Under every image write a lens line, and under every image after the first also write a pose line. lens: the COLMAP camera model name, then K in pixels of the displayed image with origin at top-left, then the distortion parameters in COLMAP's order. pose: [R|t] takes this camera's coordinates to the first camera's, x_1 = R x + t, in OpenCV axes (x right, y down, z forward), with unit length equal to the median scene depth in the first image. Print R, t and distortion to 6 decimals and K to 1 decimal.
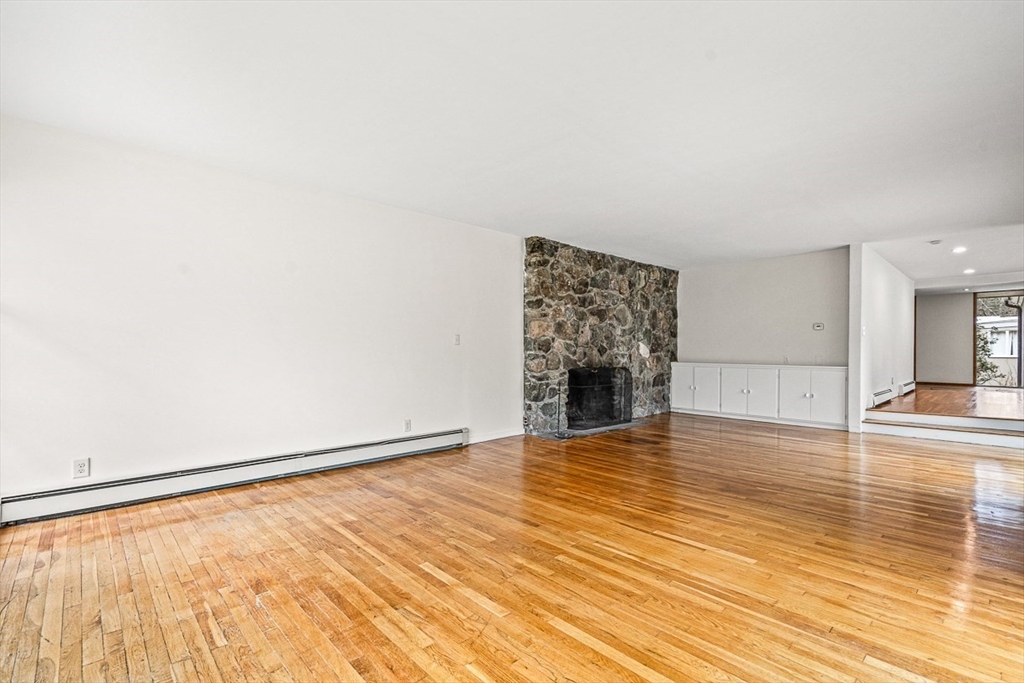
lens RADIAL K [[464.3, 0, 512.1], [0, 464.3, 347.6], [0, 0, 1]] dist [0.000565, -0.000013]
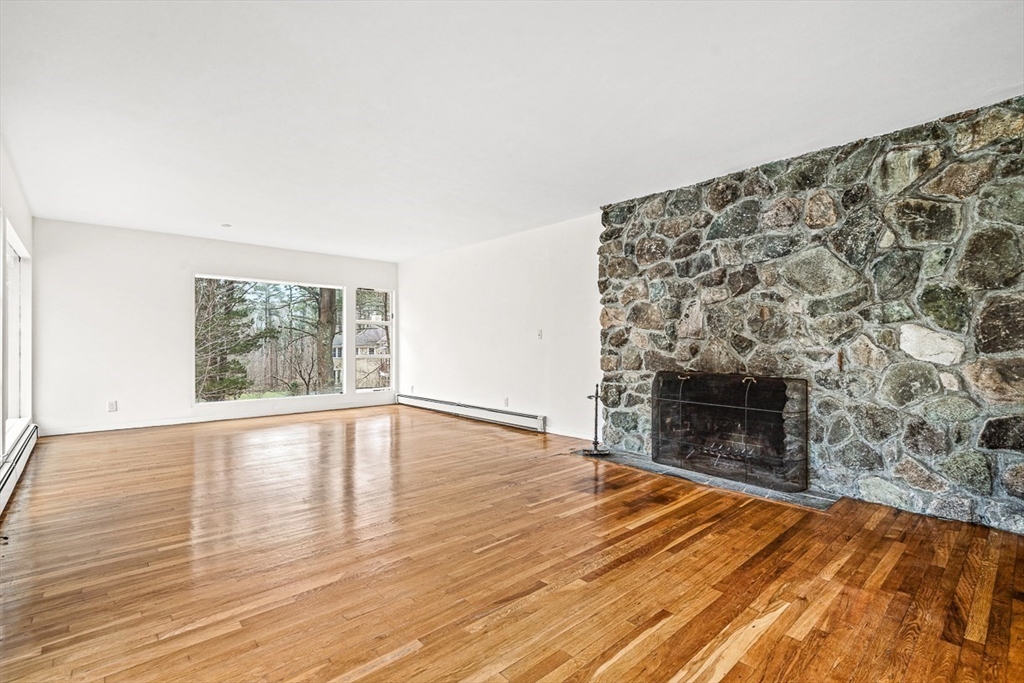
lens RADIAL K [[464.3, 0, 511.6], [0, 464.3, 342.7], [0, 0, 1]] dist [0.000565, -0.000013]
pose [[-0.013146, -0.009429, -0.999869, 0.797980], [-0.002289, 0.999953, -0.009400, 0.010543], [0.999911, 0.002166, -0.013167, 0.767026]]
